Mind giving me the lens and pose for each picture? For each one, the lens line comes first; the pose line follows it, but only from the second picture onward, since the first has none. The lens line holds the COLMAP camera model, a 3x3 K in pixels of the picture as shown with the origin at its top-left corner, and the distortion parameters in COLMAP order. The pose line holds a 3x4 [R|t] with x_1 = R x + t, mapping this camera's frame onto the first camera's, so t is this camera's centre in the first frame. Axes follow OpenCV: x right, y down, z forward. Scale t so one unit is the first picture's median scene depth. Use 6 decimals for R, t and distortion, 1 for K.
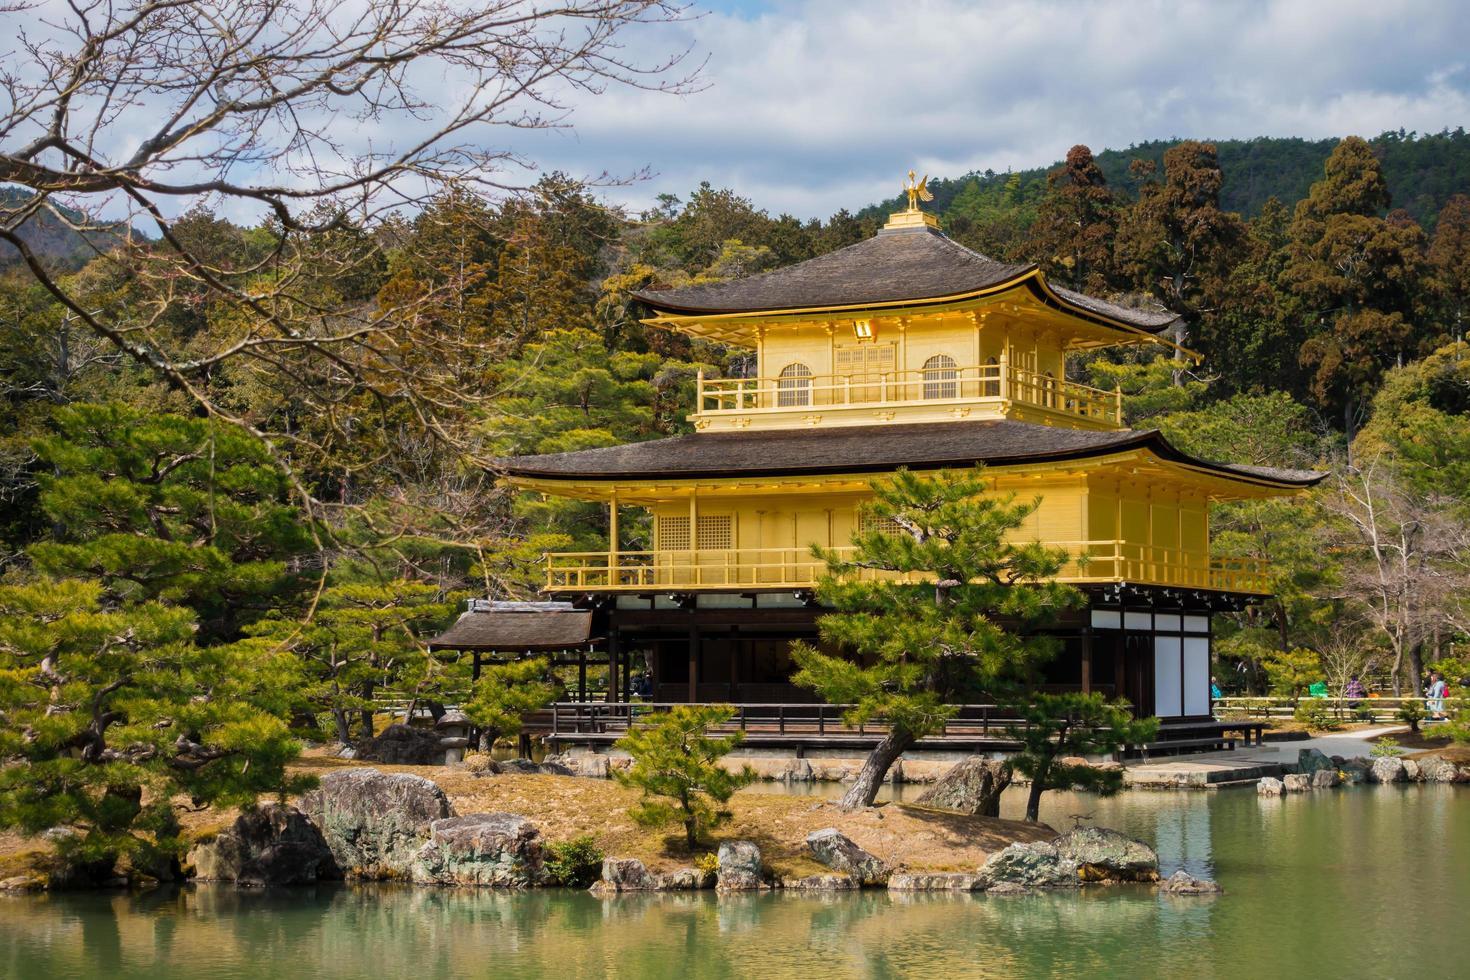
lens RADIAL K [[2719.0, 0, 686.0], [0, 2719.0, 489.1], [0, 0, 1]] dist [-0.019706, -0.148191]
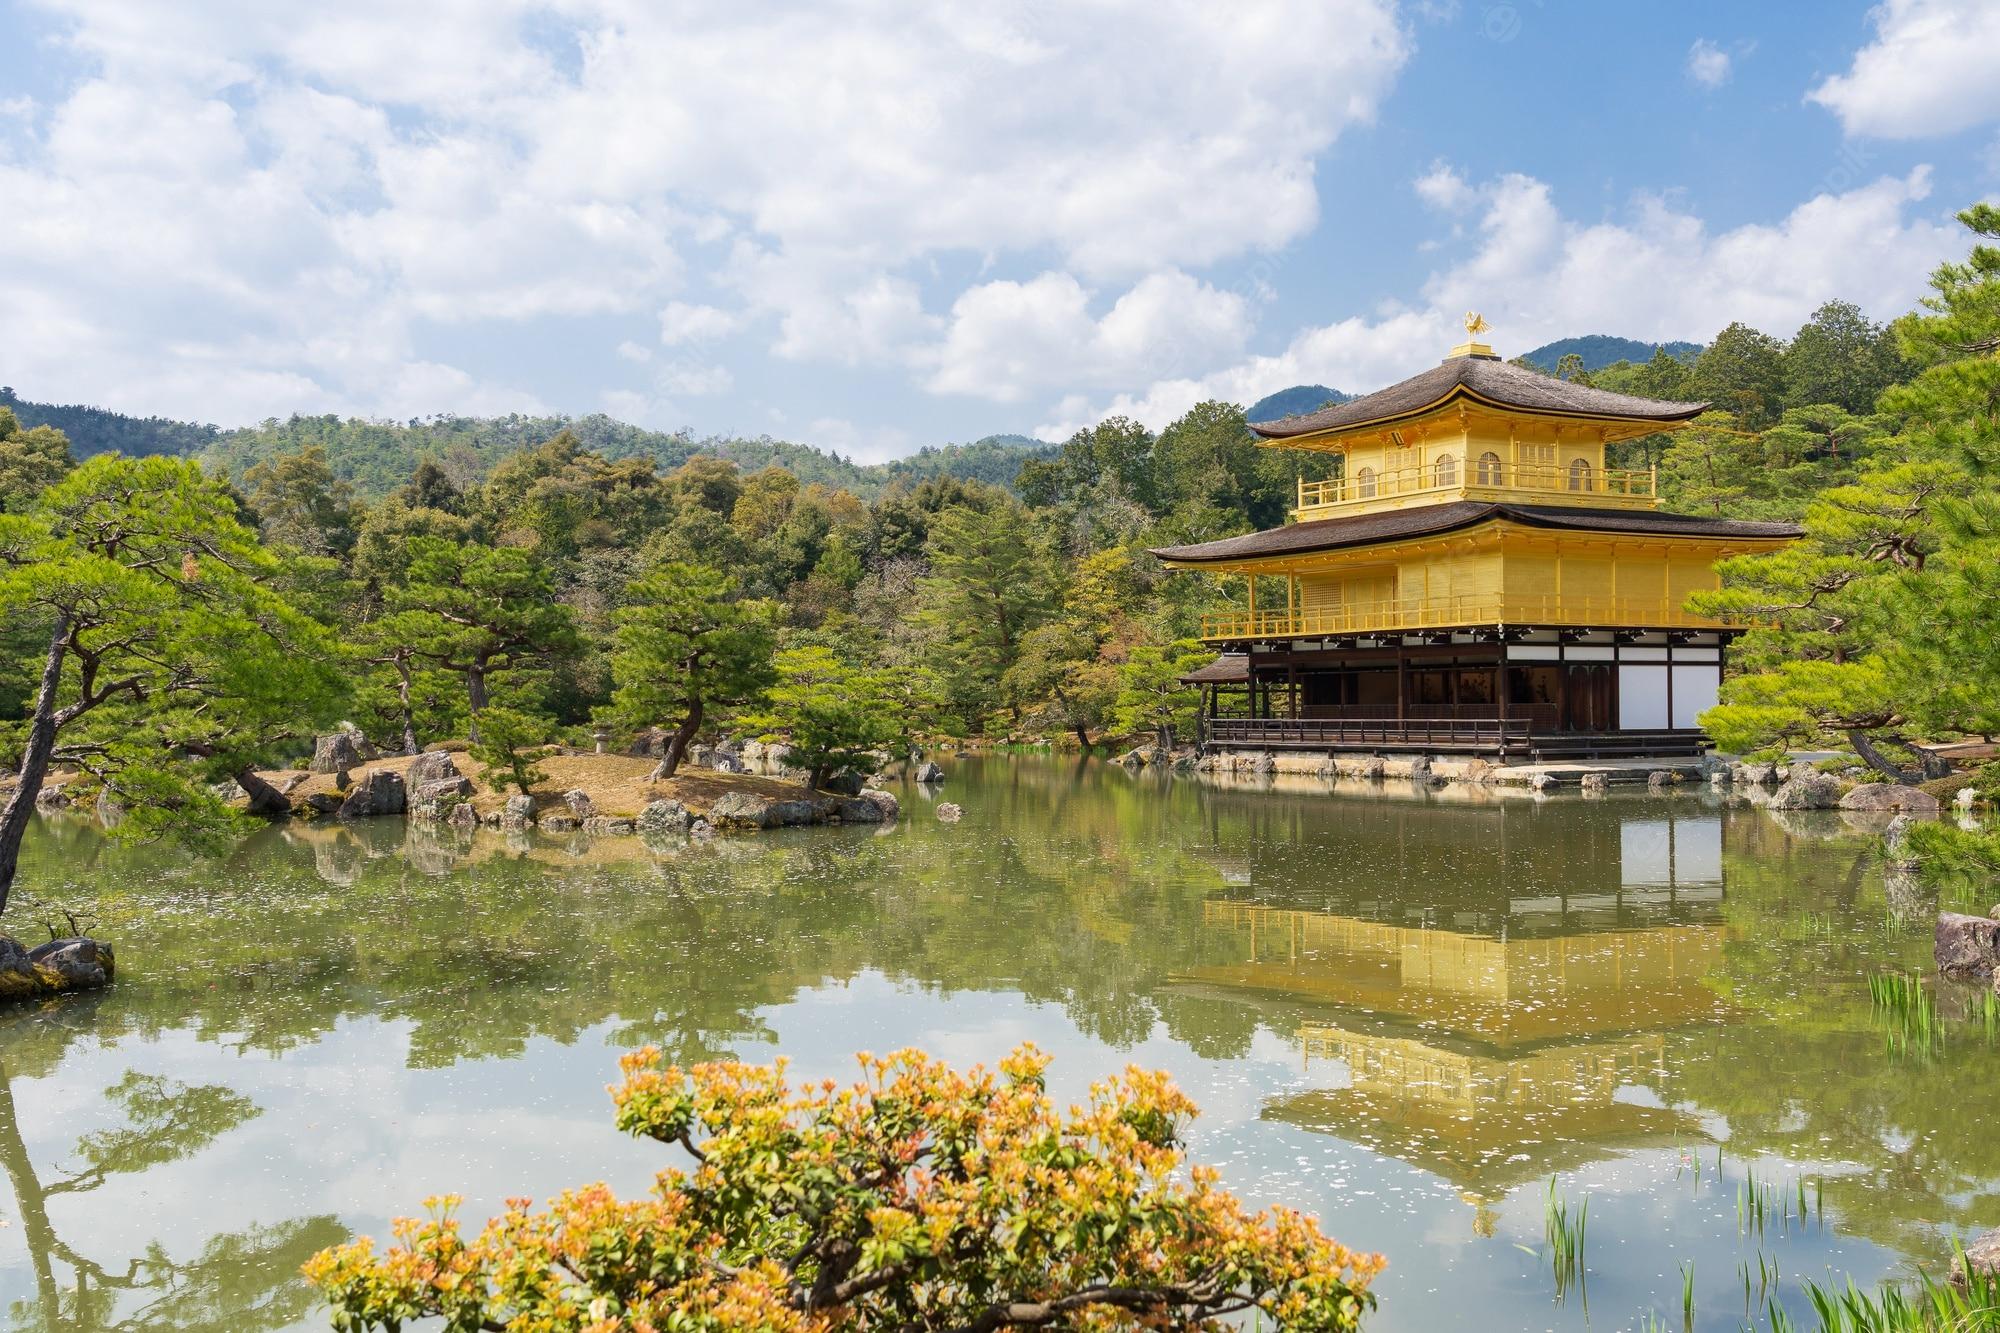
lens RADIAL K [[2012.6, 0, 1000.0], [0, 2012.6, 666.5], [0, 0, 1]] dist [0.047269, 0.003787]
pose [[0.842012, -0.016691, -0.539200, 0.433573], [0.042545, 0.998463, 0.035530, 0.009304], [0.537778, -0.052857, 0.841428, 0.059644]]
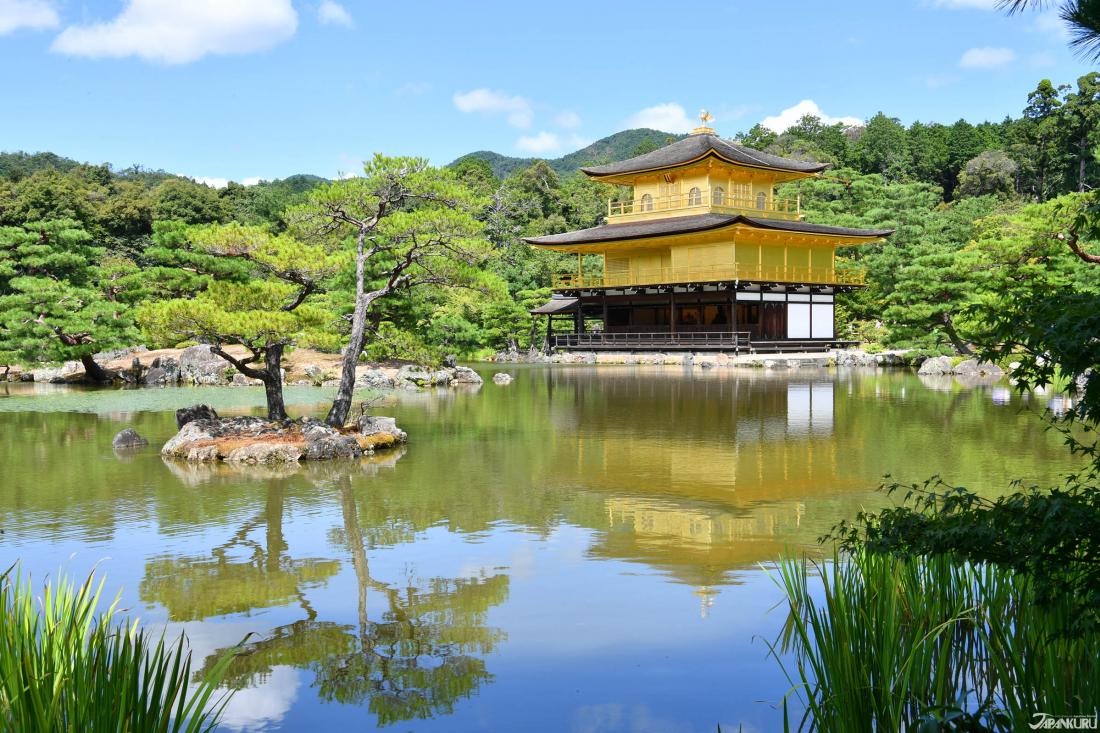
lens RADIAL K [[1164.7, 0, 550.0], [0, 1164.7, 366.5], [0, 0, 1]] dist [0.032310, 0.016783]
pose [[0.935323, 0.003245, -0.353780, 0.335180], [0.030158, 0.995587, 0.088863, 0.012596], [0.352508, -0.093785, 0.931098, -0.013932]]
